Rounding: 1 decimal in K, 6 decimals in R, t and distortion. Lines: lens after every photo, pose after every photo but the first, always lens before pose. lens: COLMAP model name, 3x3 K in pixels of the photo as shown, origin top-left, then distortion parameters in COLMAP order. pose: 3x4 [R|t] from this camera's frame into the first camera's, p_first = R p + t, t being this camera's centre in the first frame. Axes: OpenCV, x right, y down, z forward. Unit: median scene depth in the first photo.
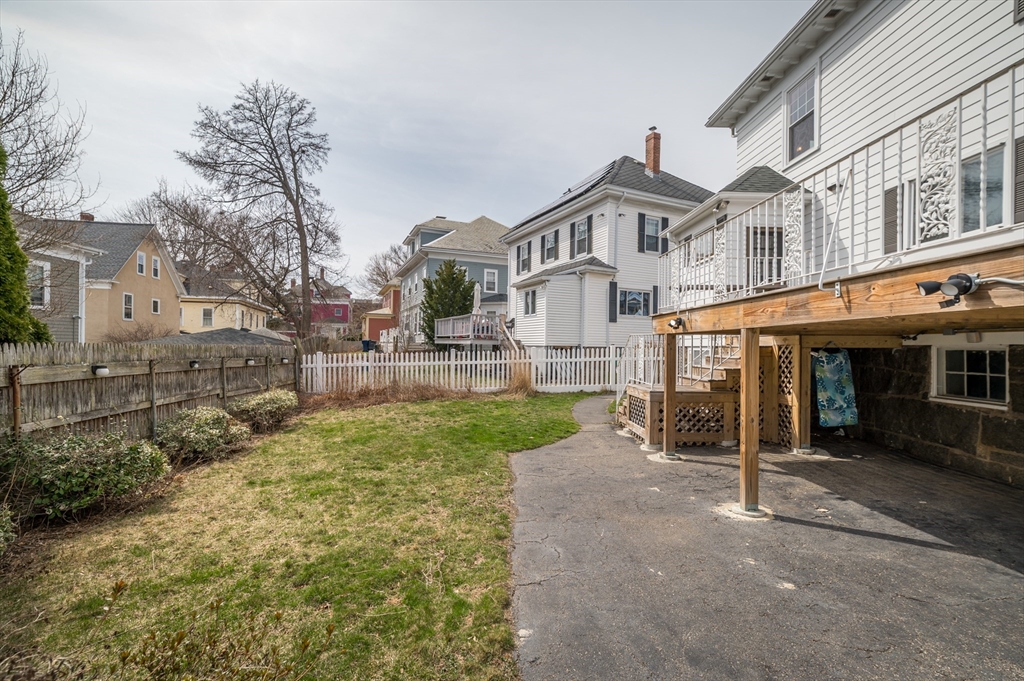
lens RADIAL K [[440.3, 0, 513.5], [0, 440.3, 345.9], [0, 0, 1]] dist [0.007940, 0.000108]
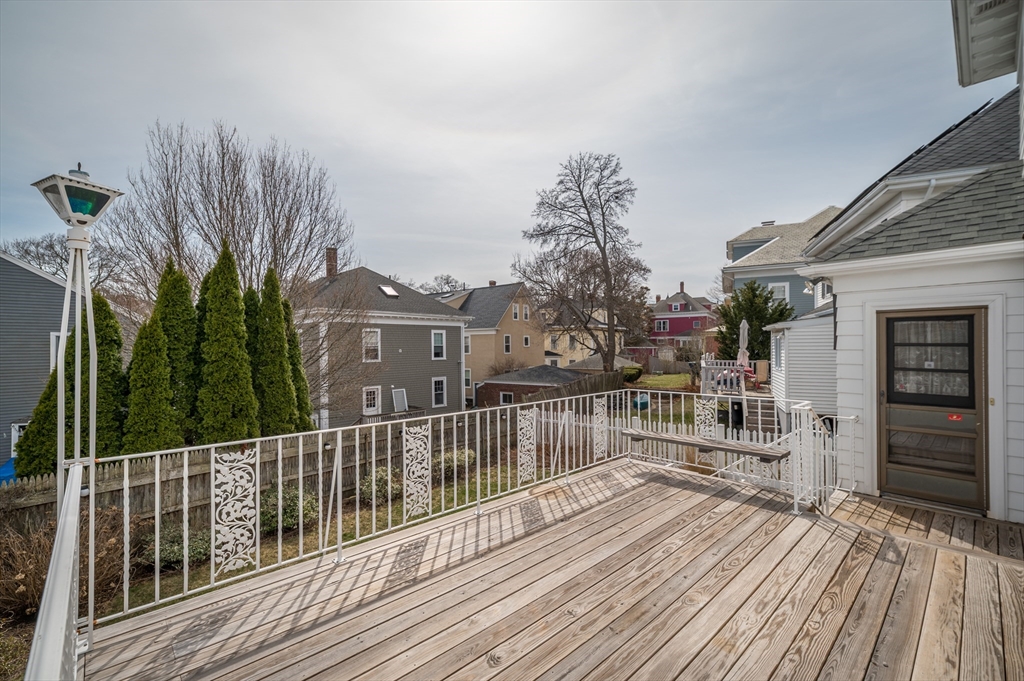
lens RADIAL K [[440.3, 0, 513.5], [0, 440.3, 345.9], [0, 0, 1]] dist [0.007940, 0.000108]
pose [[0.656160, -0.014658, -0.754479, 0.202710], [0.015285, 0.999864, -0.006132, -0.071292], [0.754467, -0.007509, 0.656295, 0.081631]]
